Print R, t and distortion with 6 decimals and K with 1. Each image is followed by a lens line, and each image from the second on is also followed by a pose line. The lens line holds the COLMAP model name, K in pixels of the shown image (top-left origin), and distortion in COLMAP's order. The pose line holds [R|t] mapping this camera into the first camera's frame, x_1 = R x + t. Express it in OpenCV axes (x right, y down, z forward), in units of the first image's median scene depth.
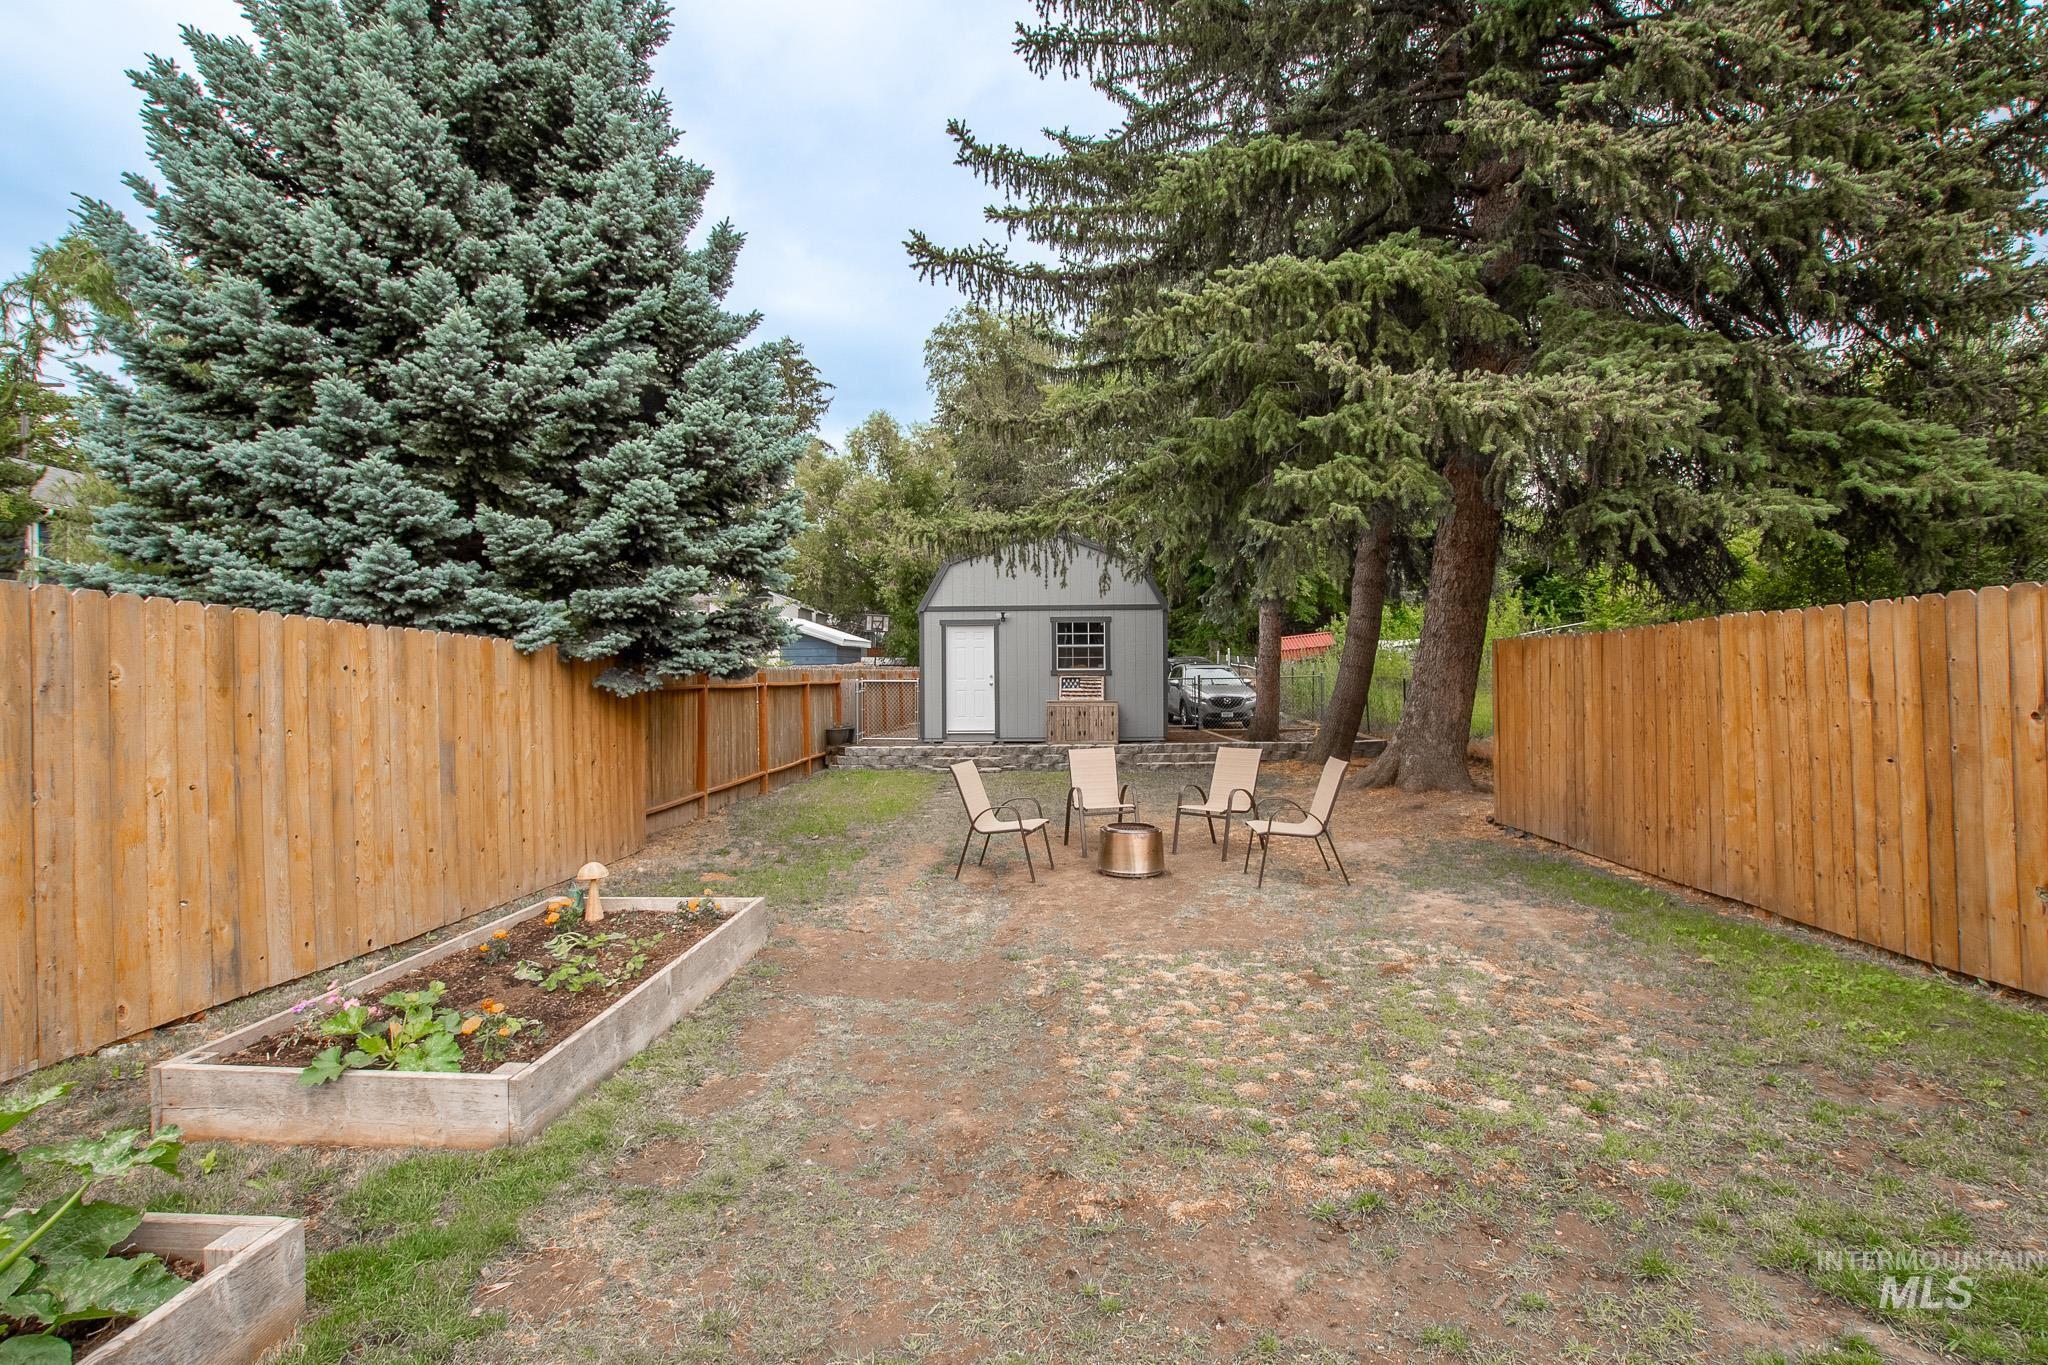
lens RADIAL K [[901.2, 0, 1032.8], [0, 901.2, 684.0], [0, 0, 1]] dist [-0.035719, 0.006213]
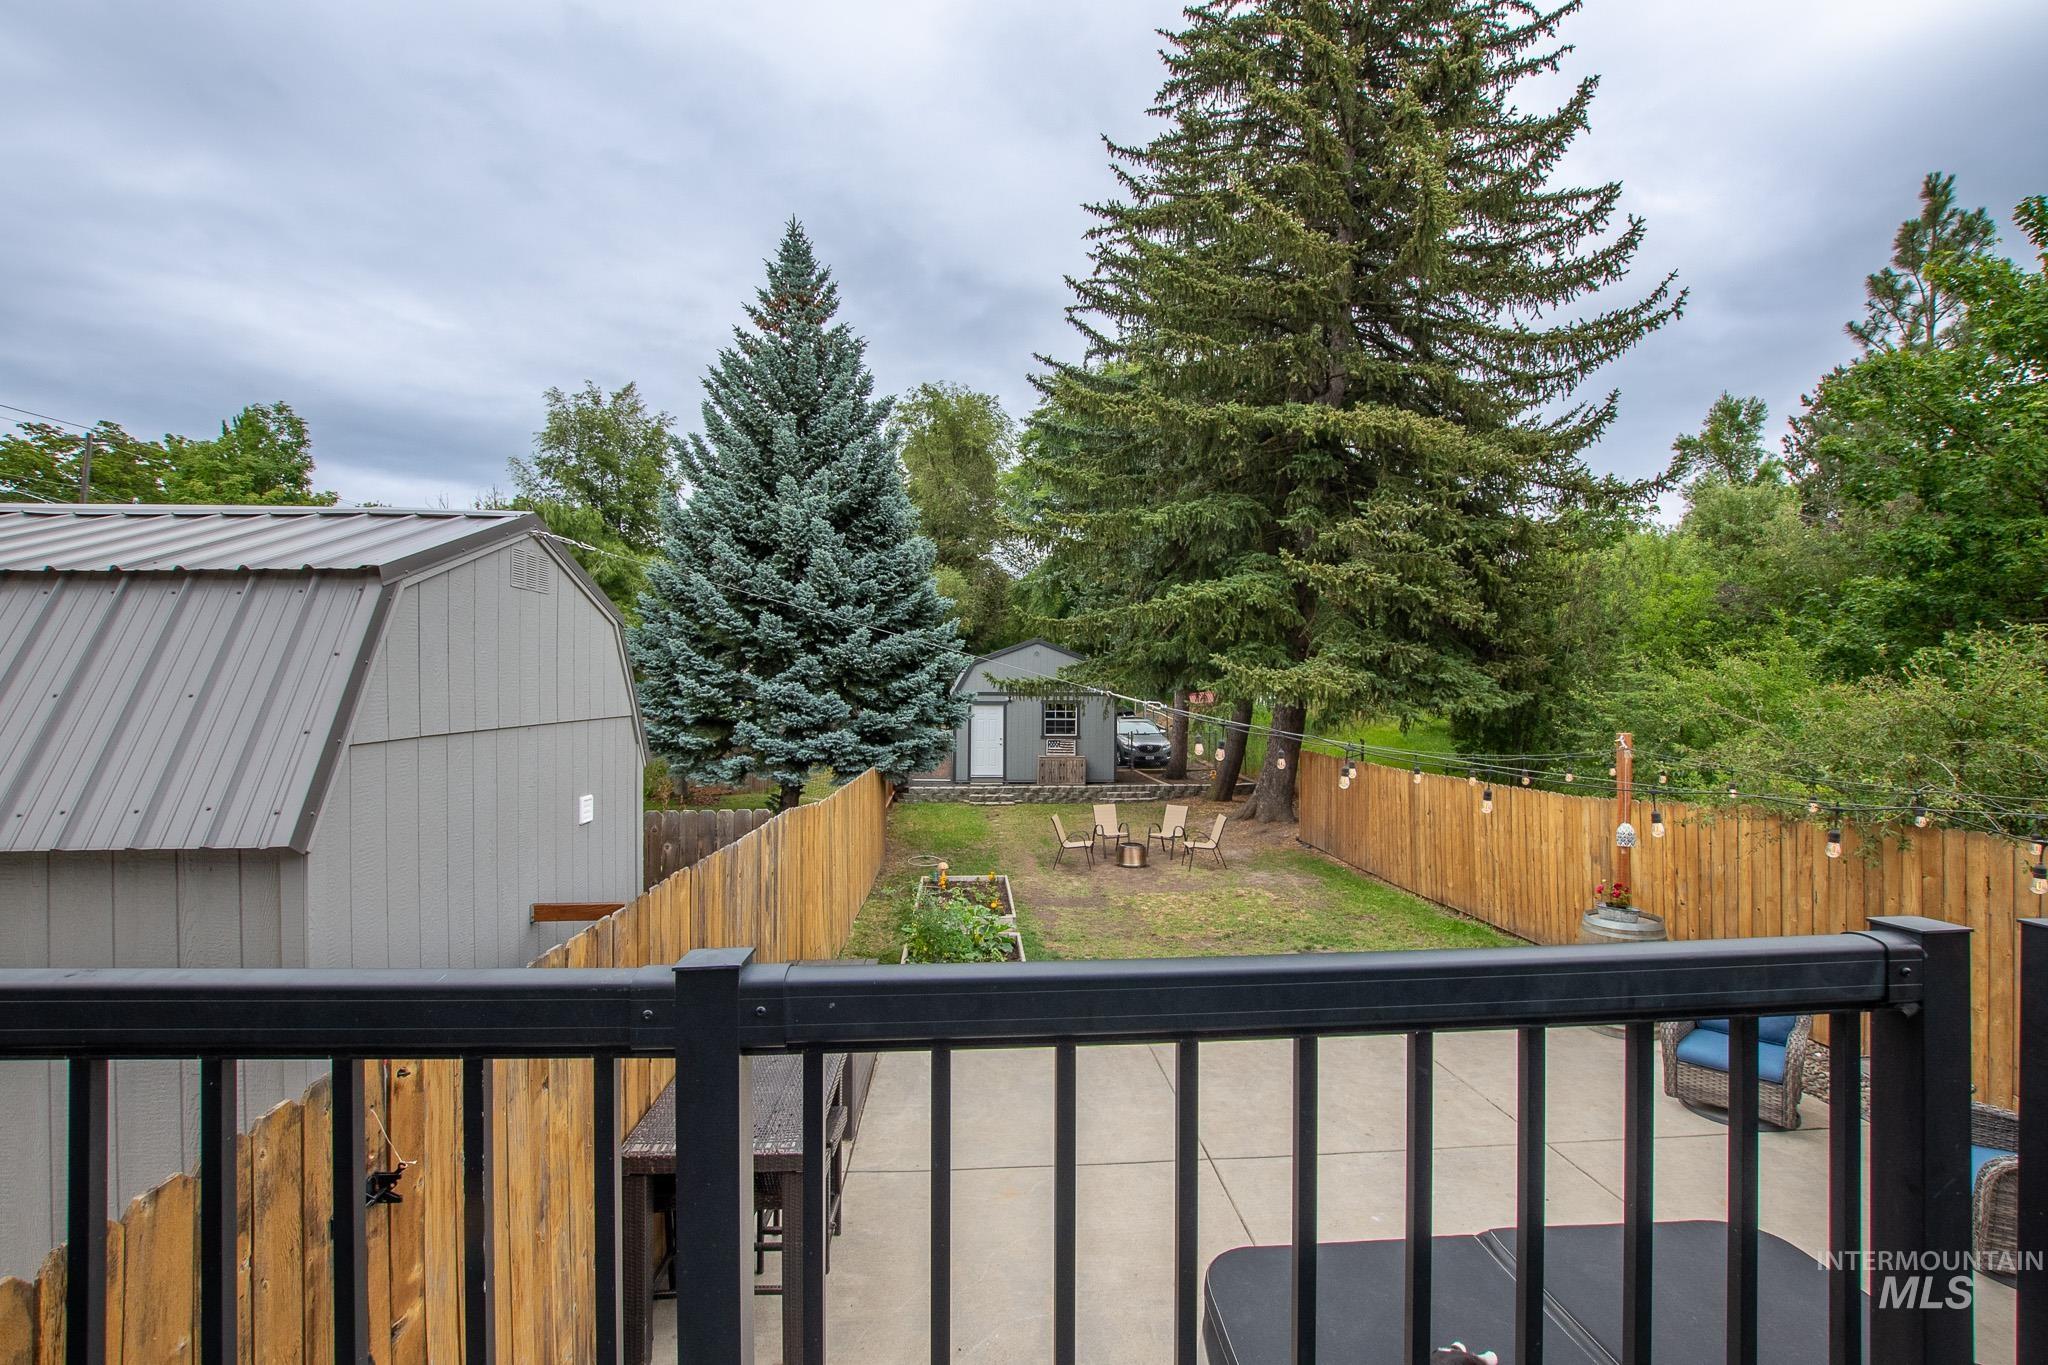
lens RADIAL K [[901.2, 0, 1032.8], [0, 901.2, 684.0], [0, 0, 1]] dist [-0.035719, 0.006213]
pose [[0.993622, 0.013538, 0.111942, -0.381807], [-0.013172, 0.999905, -0.004009, -0.221853], [-0.111986, 0.002509, 0.993707, -1.161567]]
